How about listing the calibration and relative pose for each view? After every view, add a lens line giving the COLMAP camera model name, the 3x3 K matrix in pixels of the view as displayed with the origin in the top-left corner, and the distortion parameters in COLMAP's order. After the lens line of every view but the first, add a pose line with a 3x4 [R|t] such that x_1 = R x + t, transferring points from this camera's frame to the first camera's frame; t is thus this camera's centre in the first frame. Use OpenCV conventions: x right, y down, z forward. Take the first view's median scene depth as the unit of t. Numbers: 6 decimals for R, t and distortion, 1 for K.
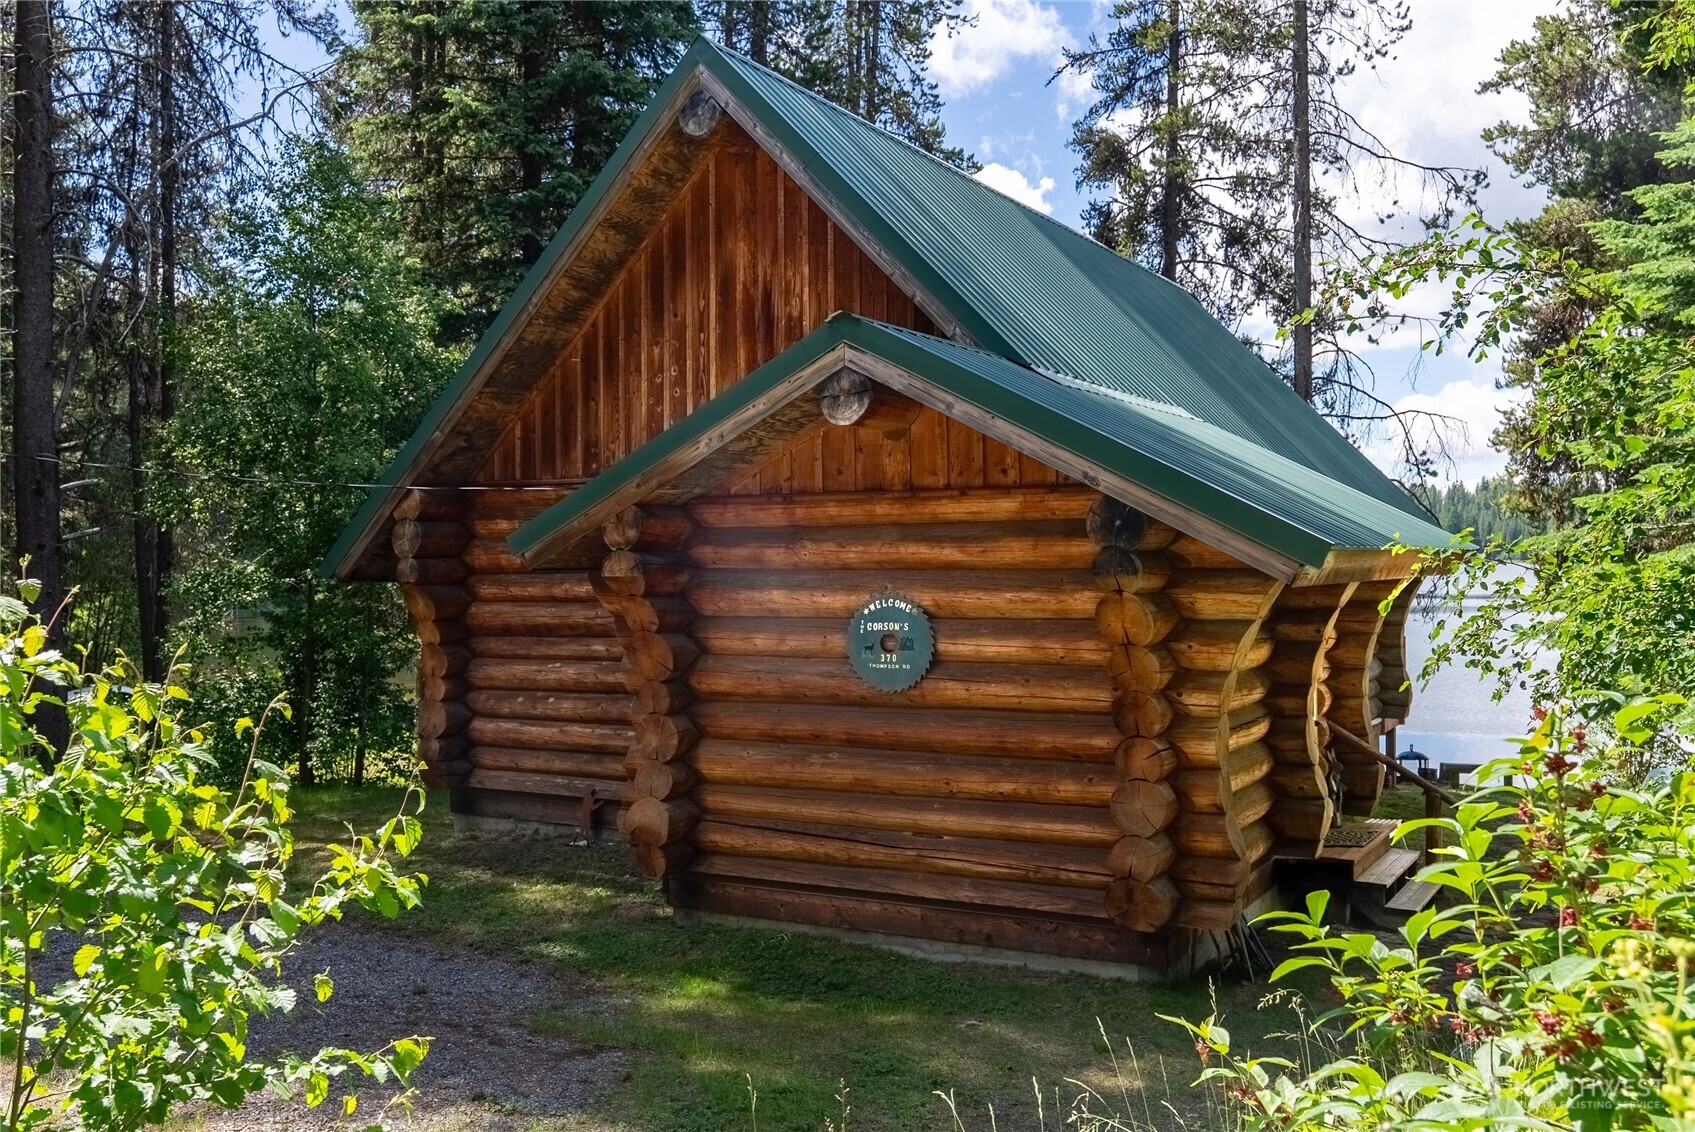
lens RADIAL K [[1540.4, 0, 847.5], [0, 1540.4, 566.0], [0, 0, 1]] dist [-0.006916, -0.014386]
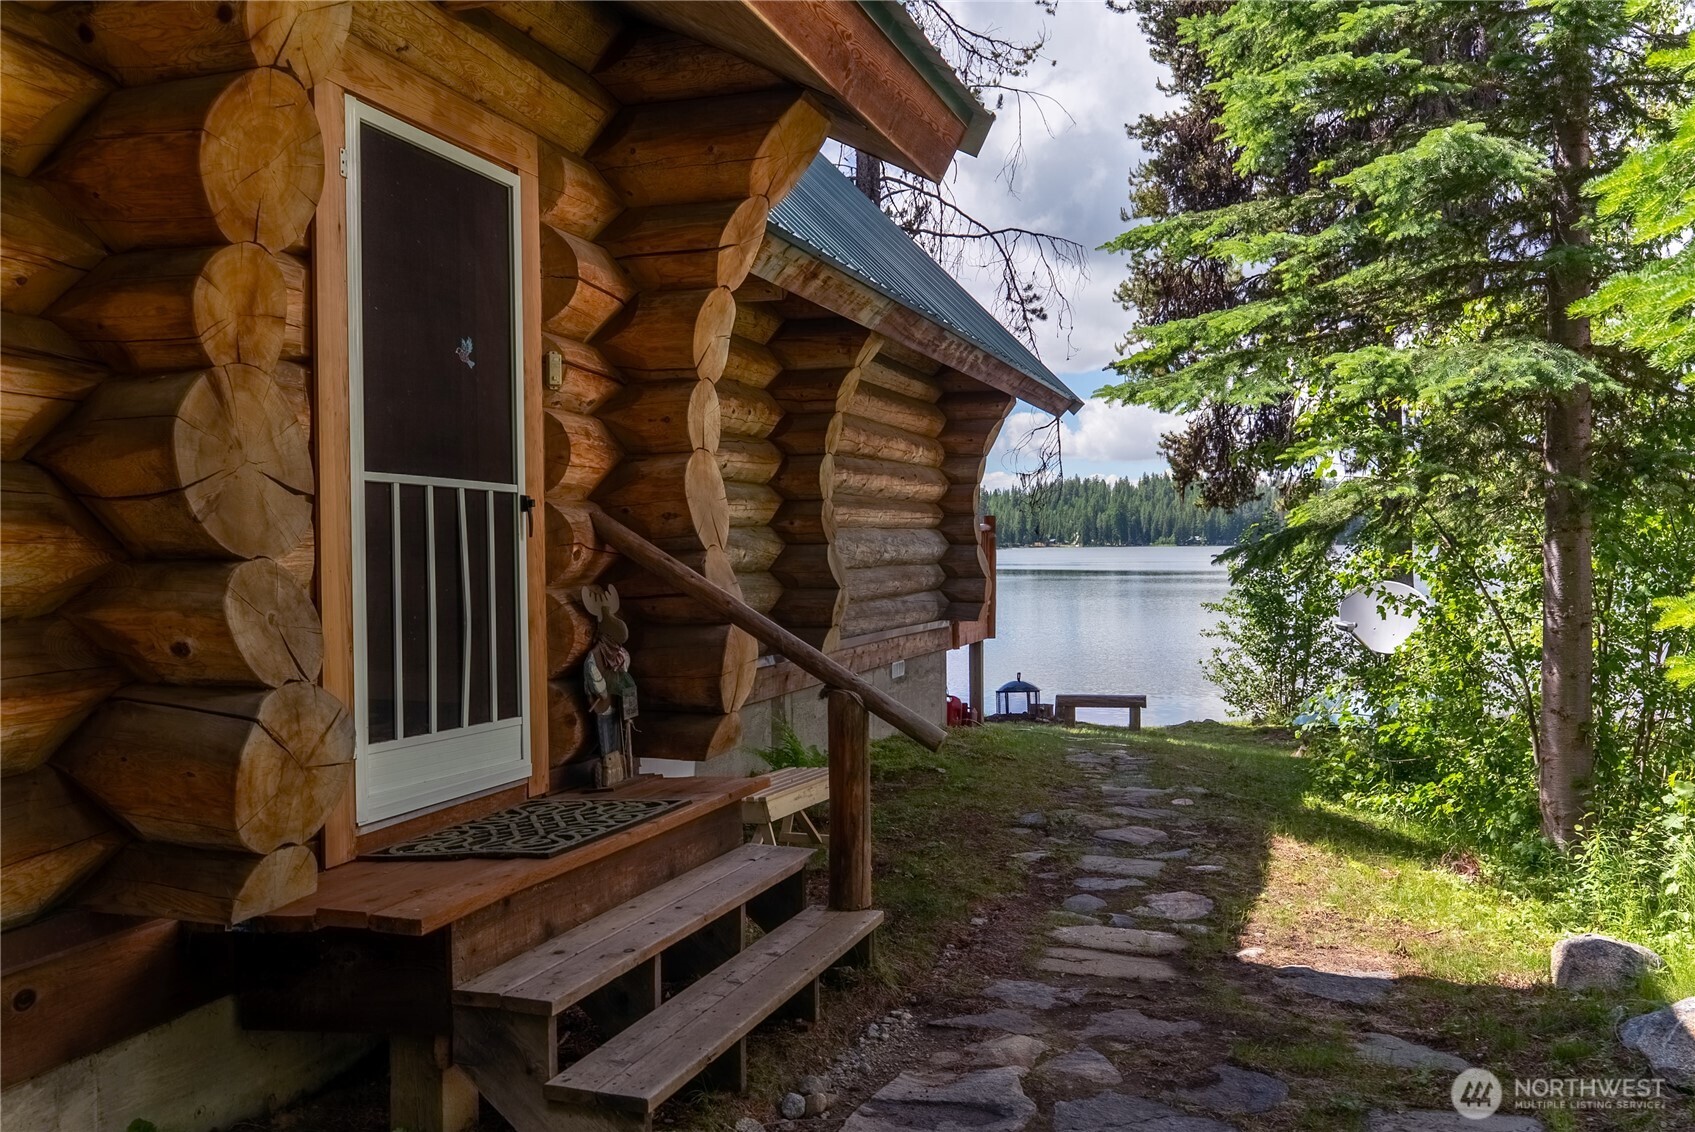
lens RADIAL K [[1400.5, 0, 847.5], [0, 1400.5, 566.0], [0, 0, 1]] dist [-0.005291, -0.000633]
pose [[0.983340, -0.006384, 0.181666, 0.154483], [0.004558, 0.999935, 0.010467, 0.054755], [-0.181721, -0.009464, 0.983305, 0.323216]]
